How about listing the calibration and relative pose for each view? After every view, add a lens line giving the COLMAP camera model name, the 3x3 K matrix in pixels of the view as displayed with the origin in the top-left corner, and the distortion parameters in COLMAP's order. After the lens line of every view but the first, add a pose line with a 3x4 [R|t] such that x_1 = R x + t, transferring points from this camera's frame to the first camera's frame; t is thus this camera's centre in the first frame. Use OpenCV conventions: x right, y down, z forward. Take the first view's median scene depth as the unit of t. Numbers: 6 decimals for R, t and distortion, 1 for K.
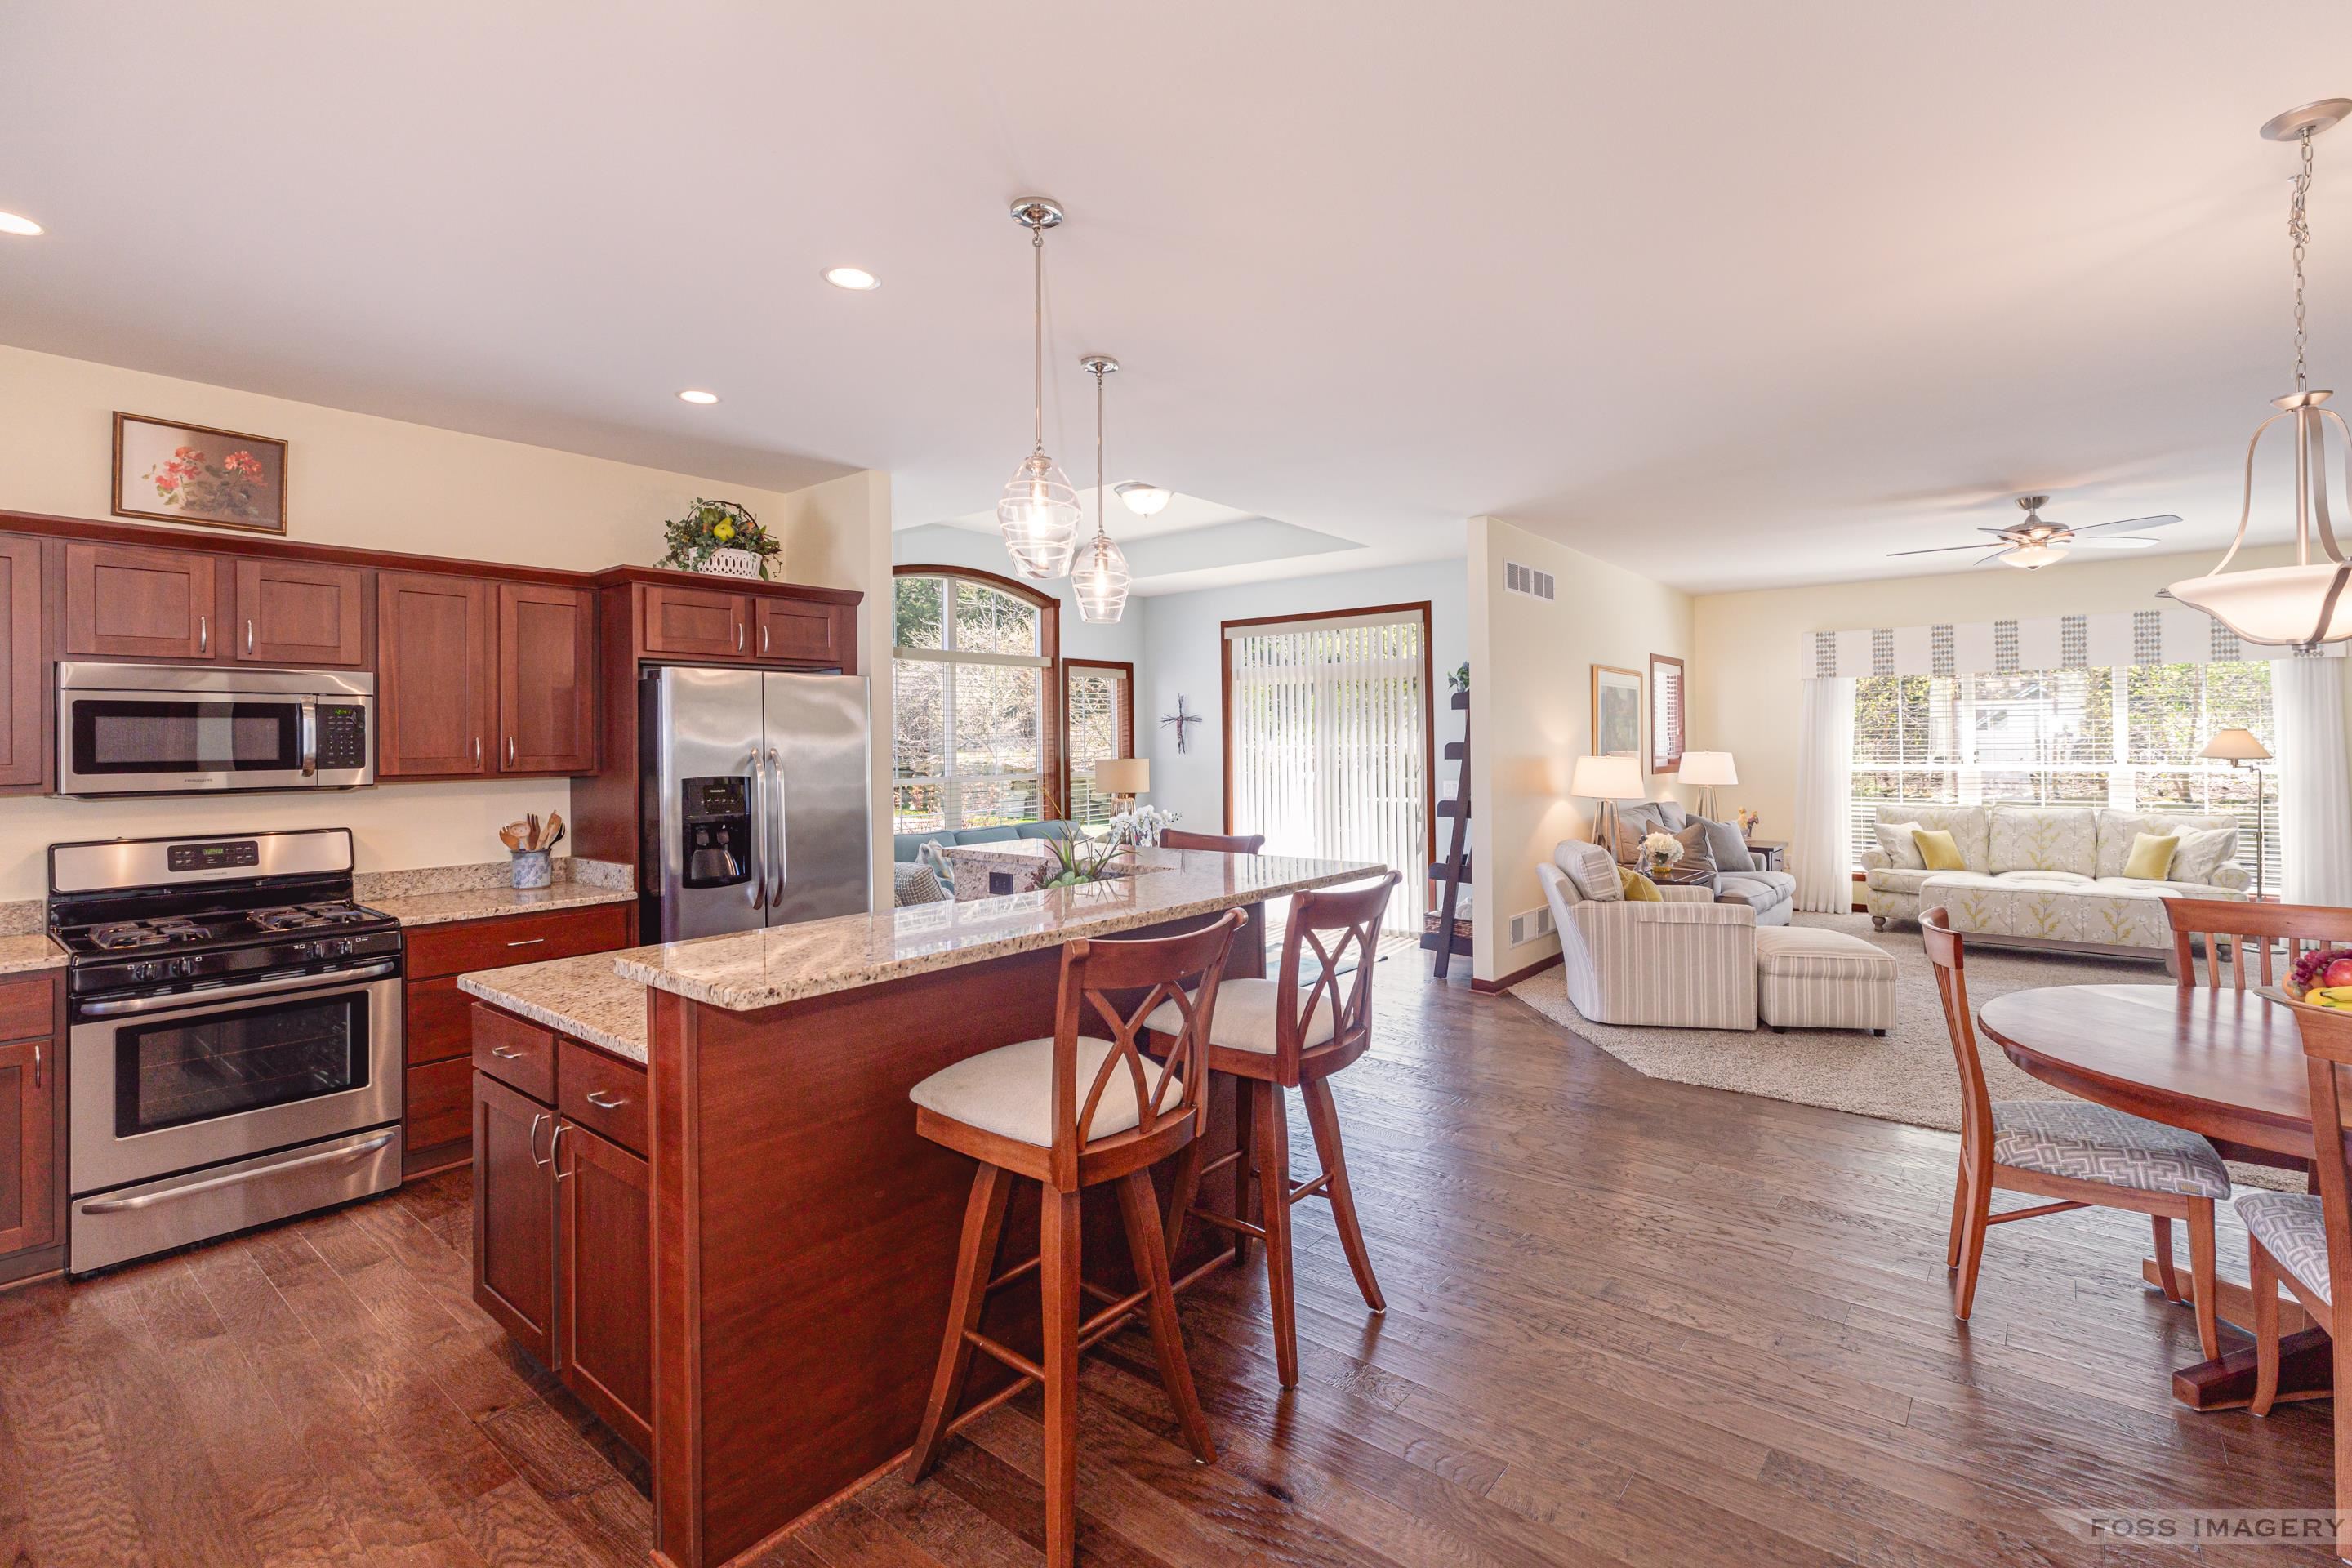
lens RADIAL K [[1086.4, 0, 1173.6], [0, 1086.4, 744.2], [0, 0, 1]] dist [0.000253, 0.000060]
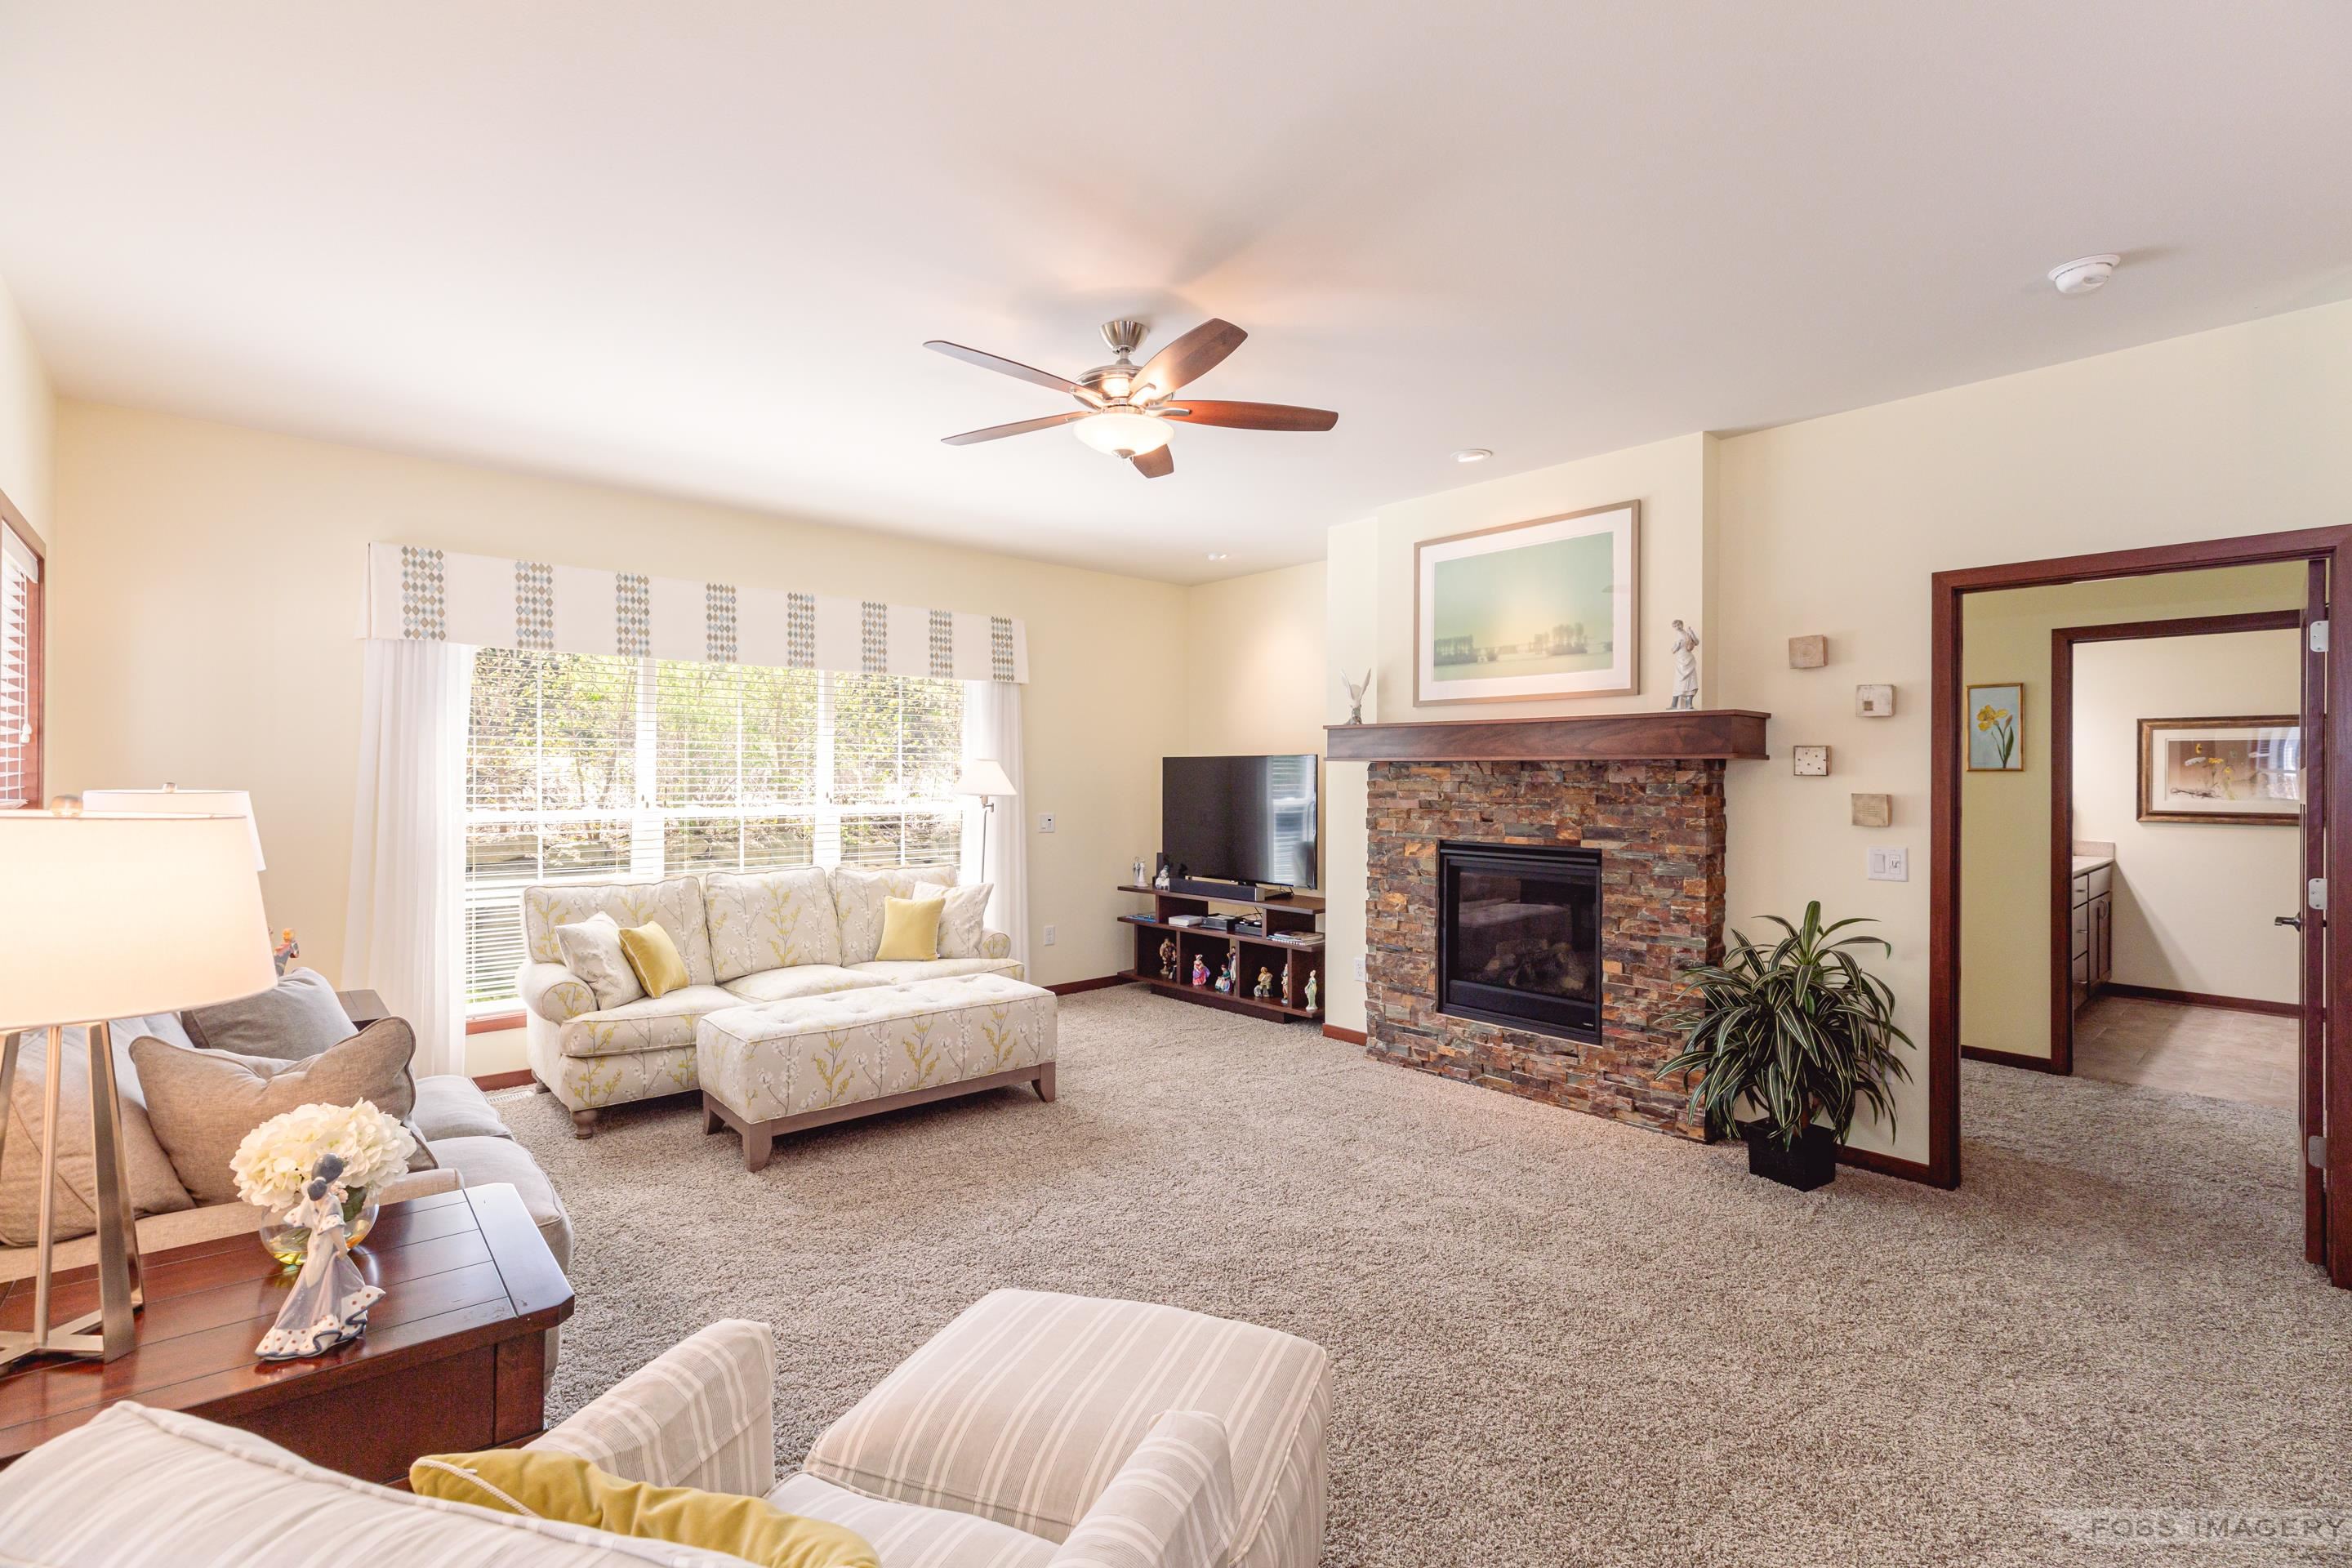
lens RADIAL K [[1026.9, 0, 1182.5], [0, 1026.9, 776.4], [0, 0, 1]] dist [-0.014311, -0.000197]
pose [[0.147839, 0.010866, 0.988952, 0.211953], [-0.004634, 0.999936, -0.010294, 0.005427], [-0.989001, -0.003061, 0.147880, 0.650461]]
